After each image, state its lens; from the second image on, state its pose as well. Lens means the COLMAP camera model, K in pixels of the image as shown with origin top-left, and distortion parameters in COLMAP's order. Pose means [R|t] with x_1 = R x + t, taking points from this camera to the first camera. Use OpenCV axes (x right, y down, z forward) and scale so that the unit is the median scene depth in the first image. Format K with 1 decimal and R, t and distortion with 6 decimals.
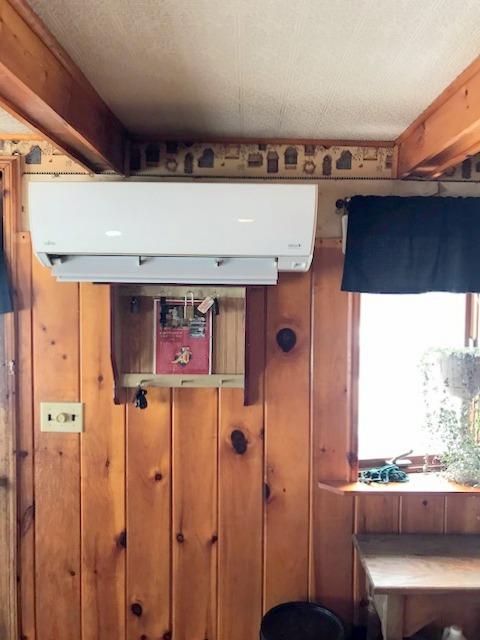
lens RADIAL K [[534.6, 0, 239.5], [0, 534.6, 316.7], [0, 0, 1]] dist [0.049677, 0.000846]
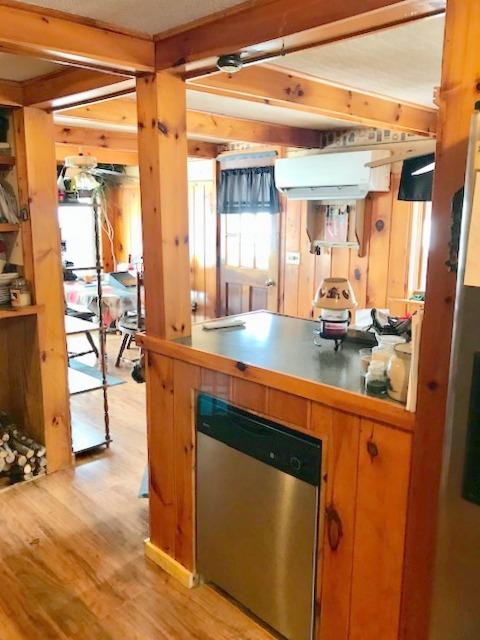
lens RADIAL K [[534.6, 0, 240.2], [0, 534.6, 319.8], [0, 0, 1]] dist [0.049677, 0.000846]
pose [[0.714679, 0.133706, -0.686554, 1.174394], [-0.040490, 0.987822, 0.150228, 0.112255], [0.698280, -0.079566, 0.711389, -0.870383]]
